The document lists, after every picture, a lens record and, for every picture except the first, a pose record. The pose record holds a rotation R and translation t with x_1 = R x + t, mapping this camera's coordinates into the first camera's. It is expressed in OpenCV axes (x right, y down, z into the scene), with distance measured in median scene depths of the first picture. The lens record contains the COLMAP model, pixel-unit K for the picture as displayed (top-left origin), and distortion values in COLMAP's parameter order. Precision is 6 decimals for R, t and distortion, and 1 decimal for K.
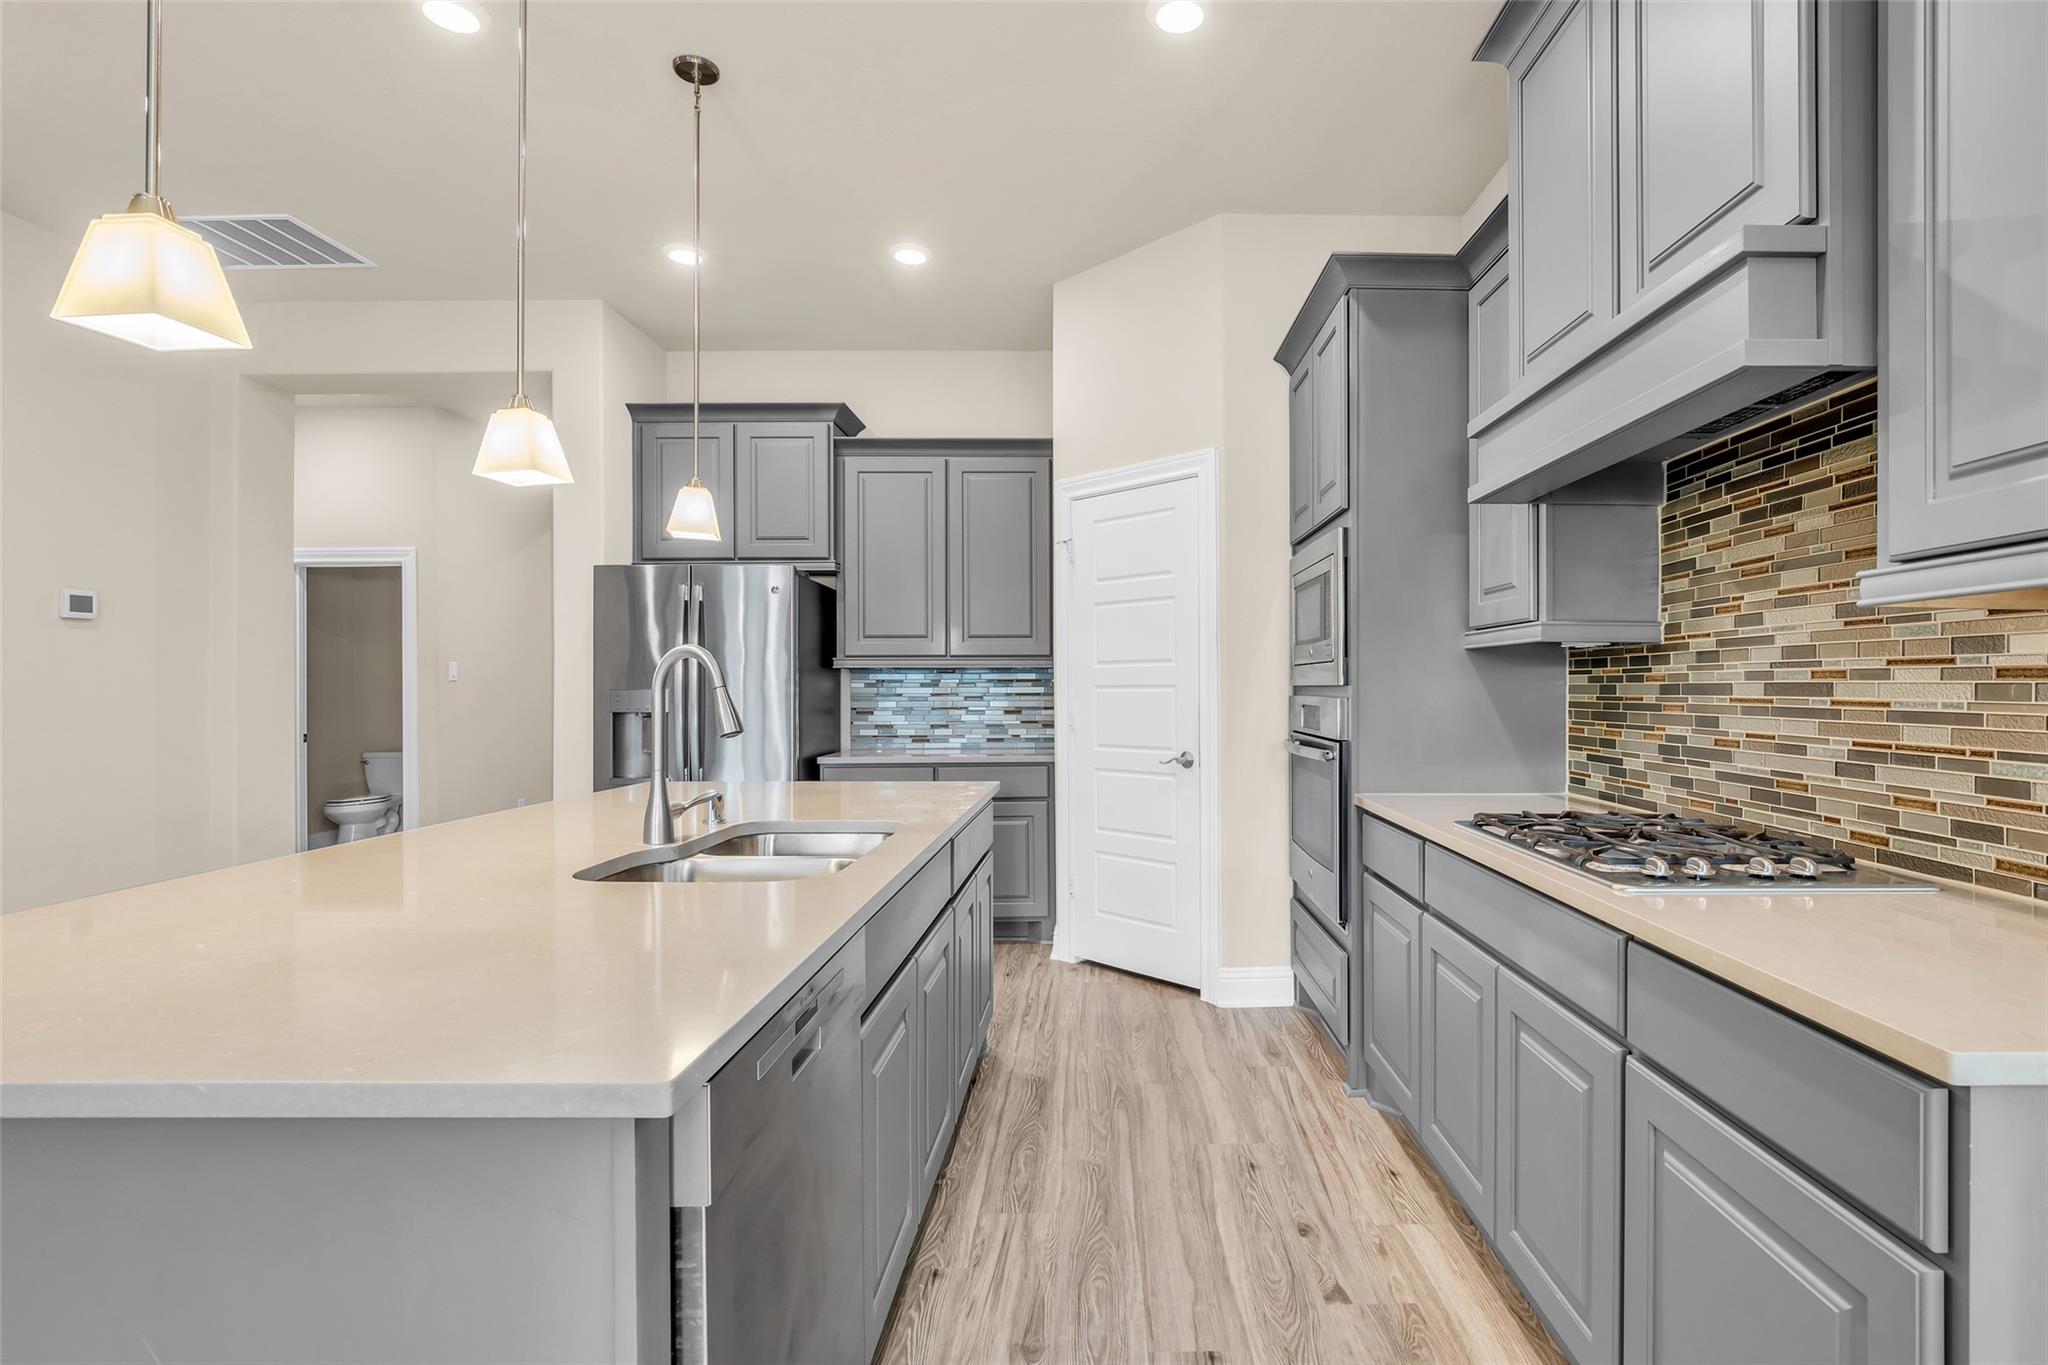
lens RADIAL K [[952.4, 0, 1119.5], [0, 952.4, 682.6], [0, 0, 1]] dist [-0.013672, 0.001921]
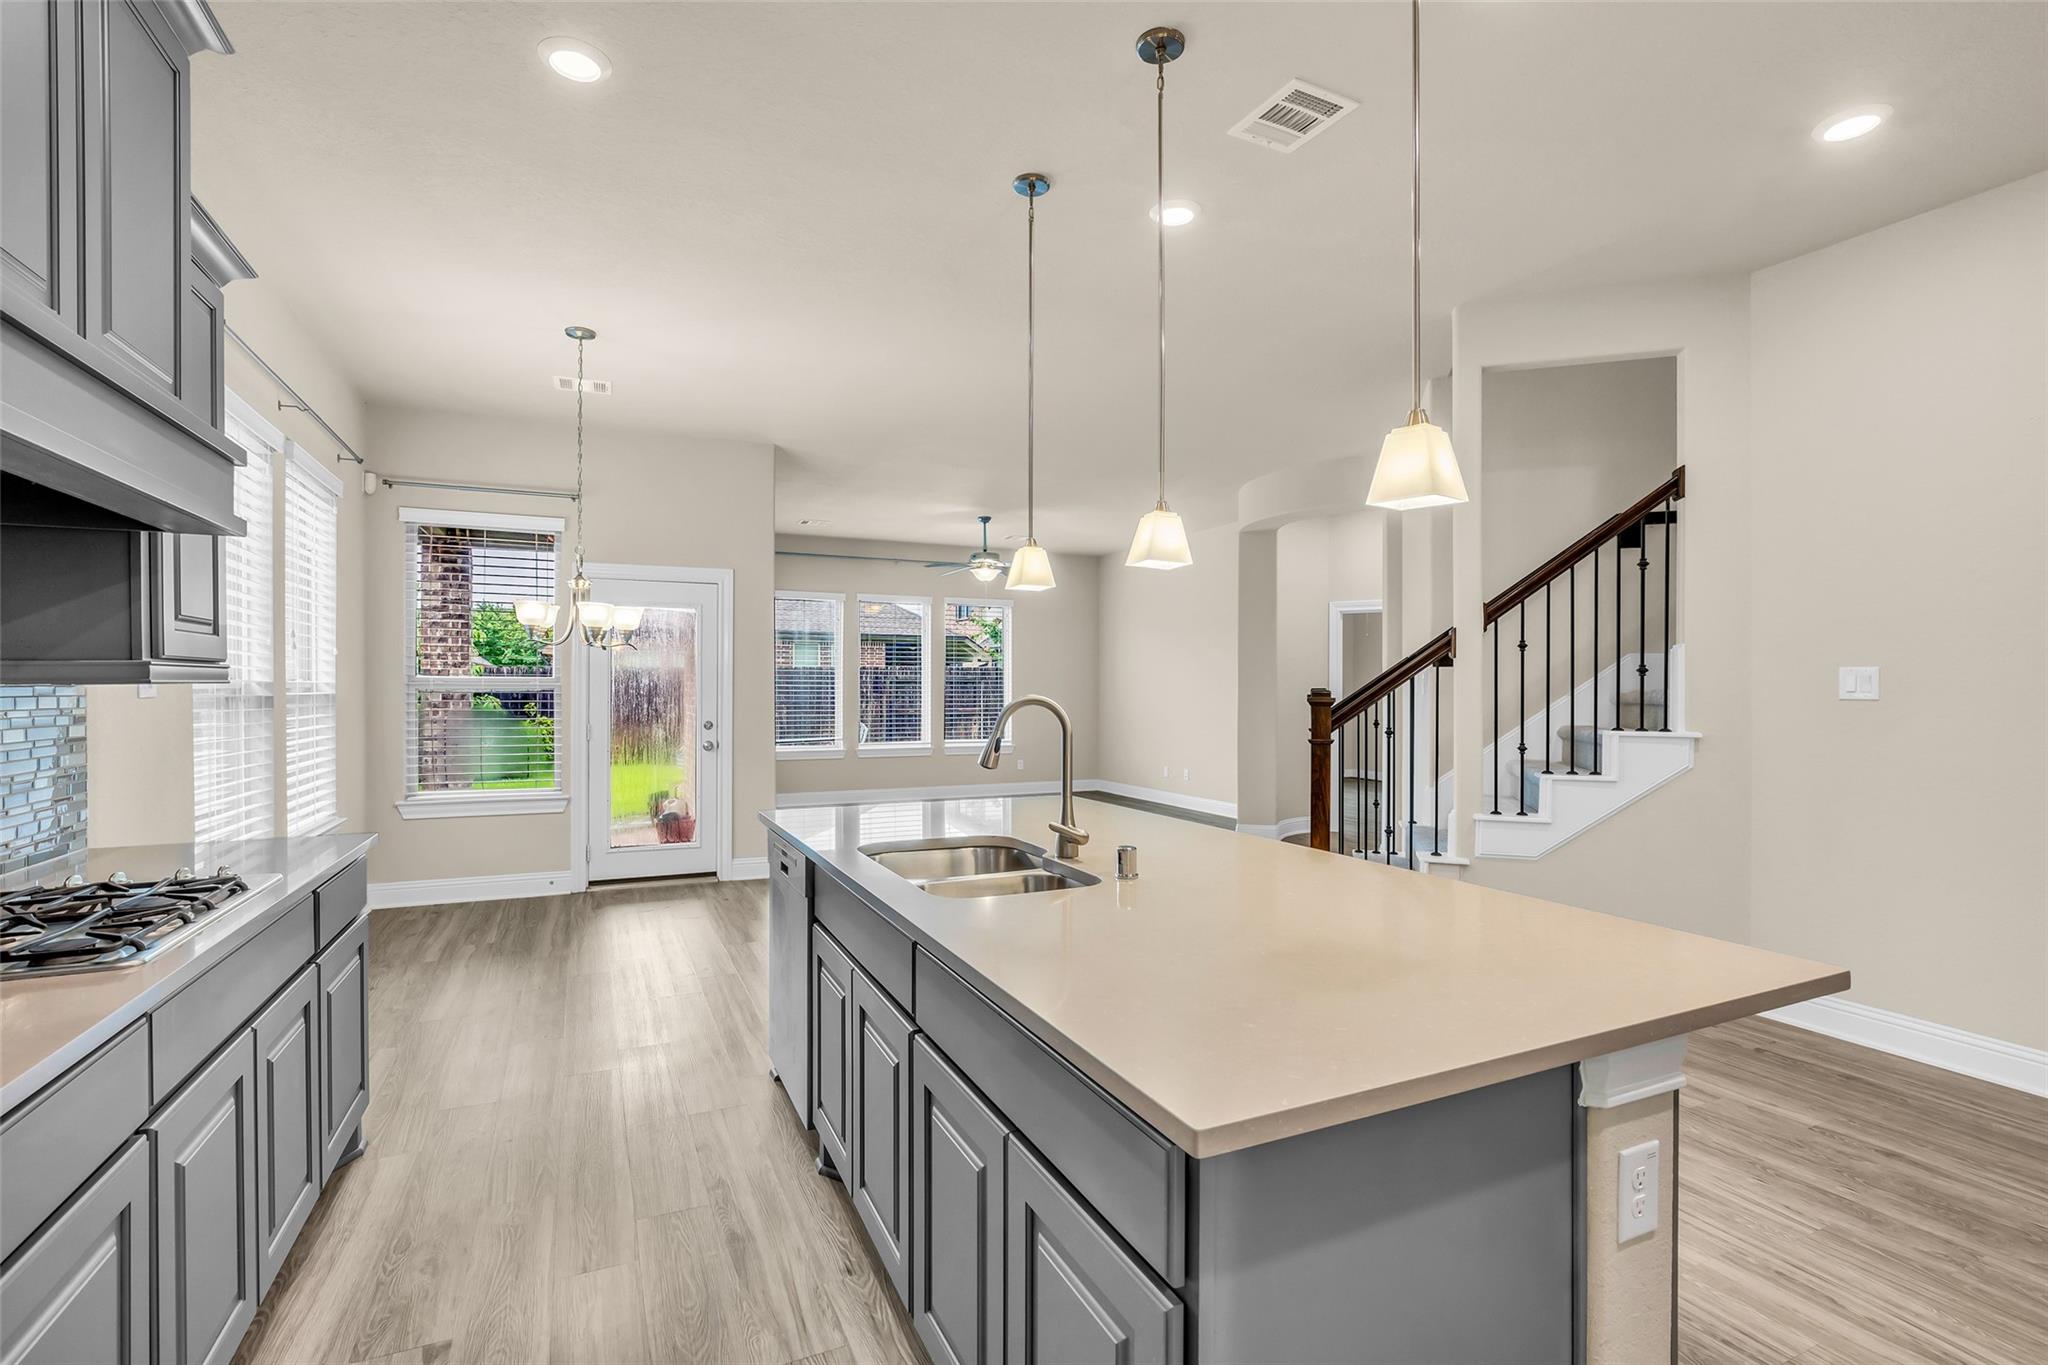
lens RADIAL K [[952.4, 0, 1015.9], [0, 952.4, 684.7], [0, 0, 1]] dist [-0.013672, 0.001921]
pose [[-0.916234, -0.001459, -0.400641, 0.061609], [0.000344, 0.999990, -0.004428, -0.043428], [0.400643, -0.004195, -0.916225, 1.900993]]
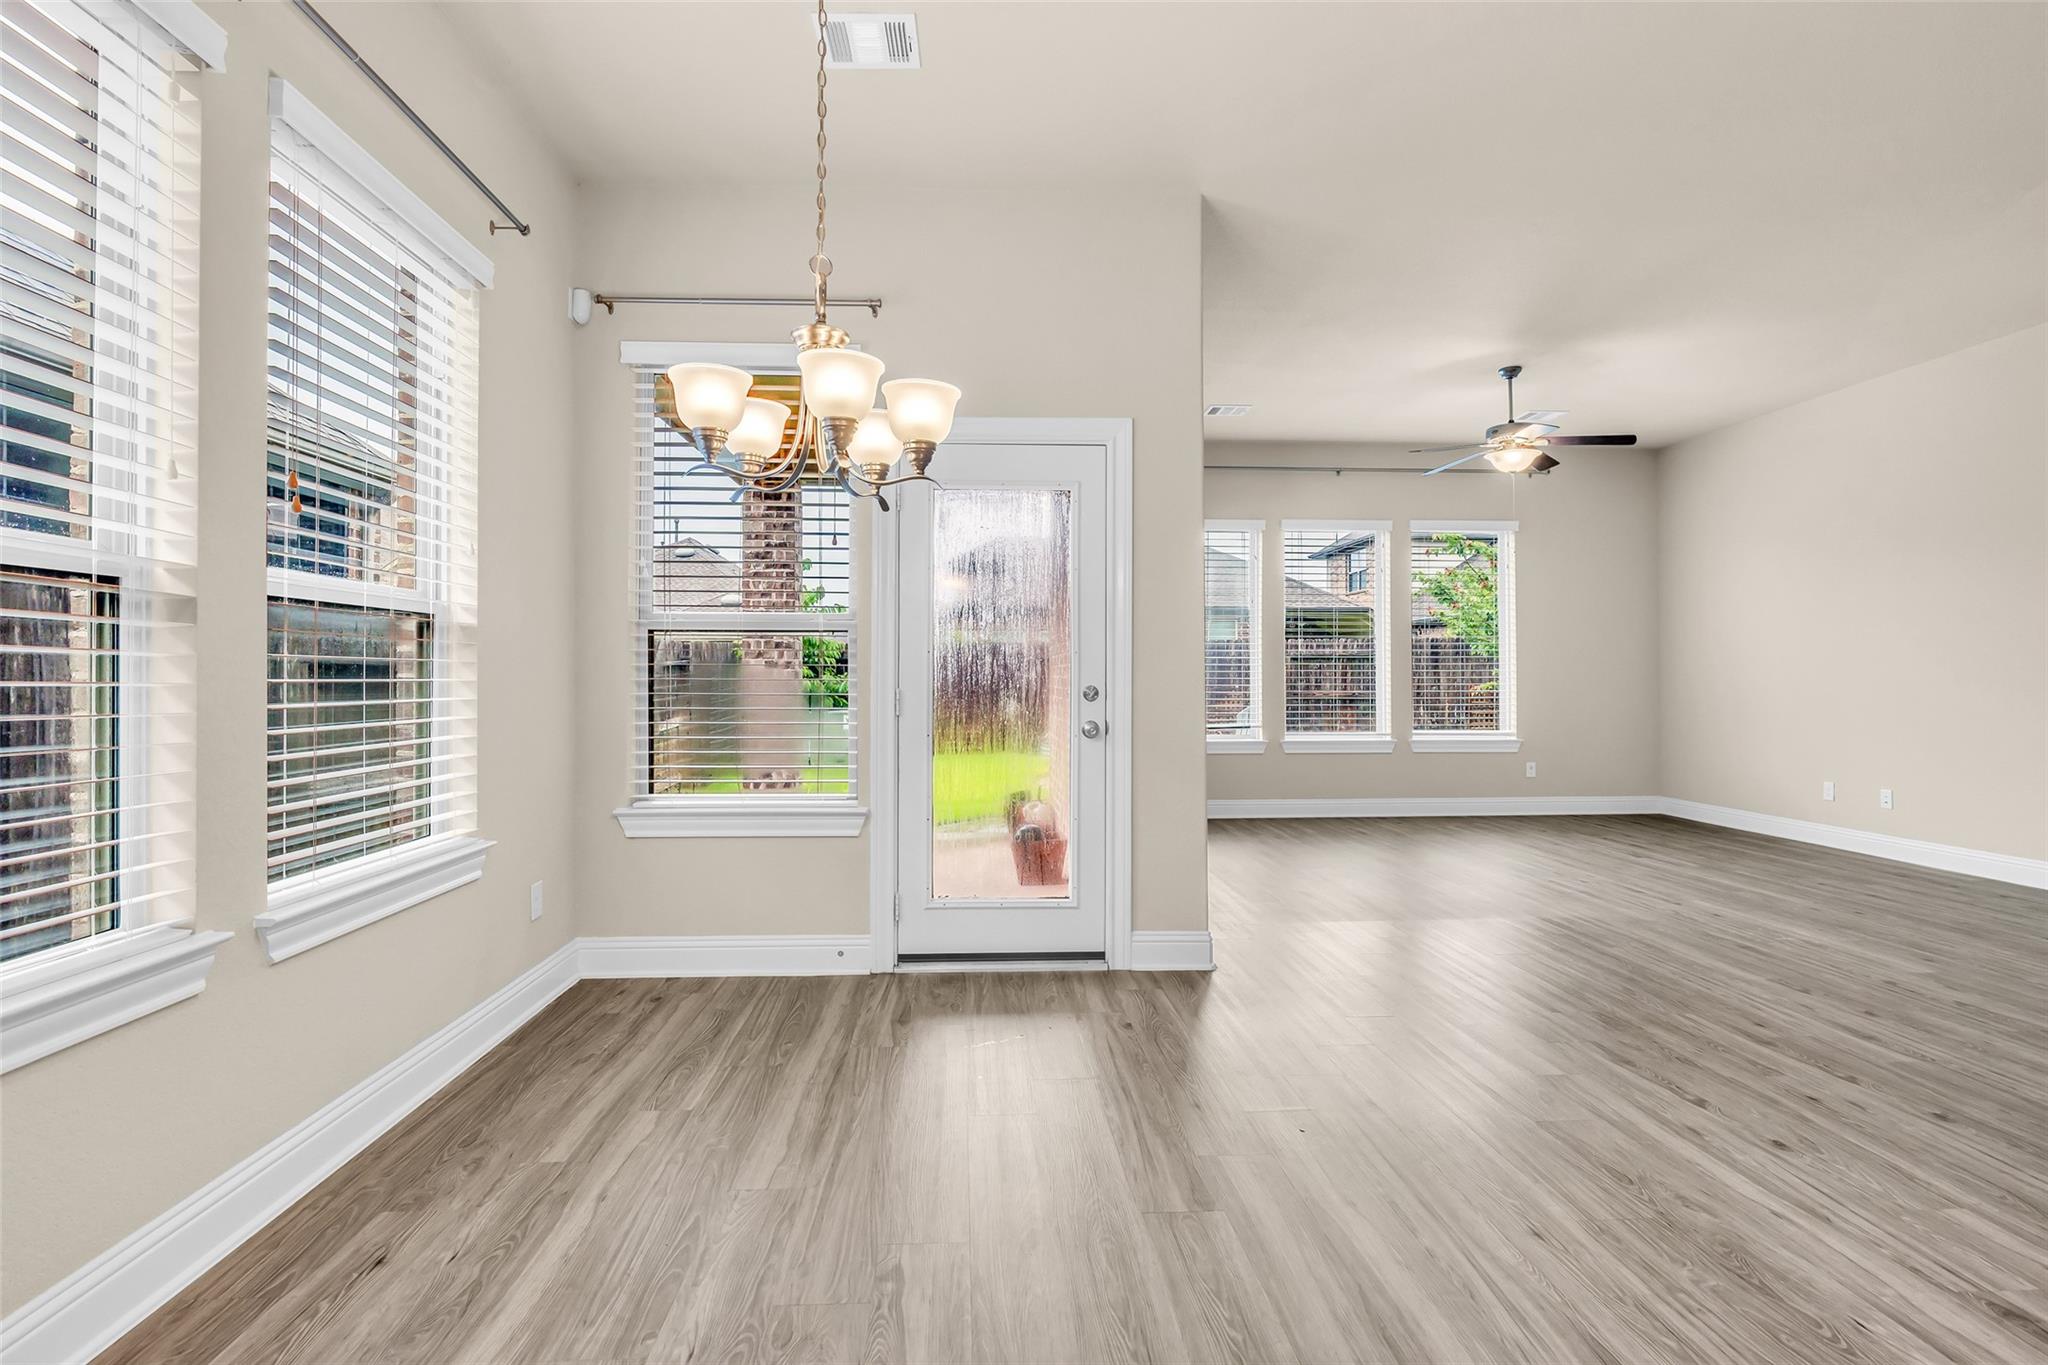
lens RADIAL K [[952.4, 0, 999.4], [0, 952.4, 673.8], [0, 0, 1]] dist [-0.013672, 0.001921]
pose [[-0.999691, 0.000827, -0.024856, -0.042988], [0.000993, 0.999977, -0.006643, 0.045204], [0.024850, -0.006665, -0.999669, 0.490681]]
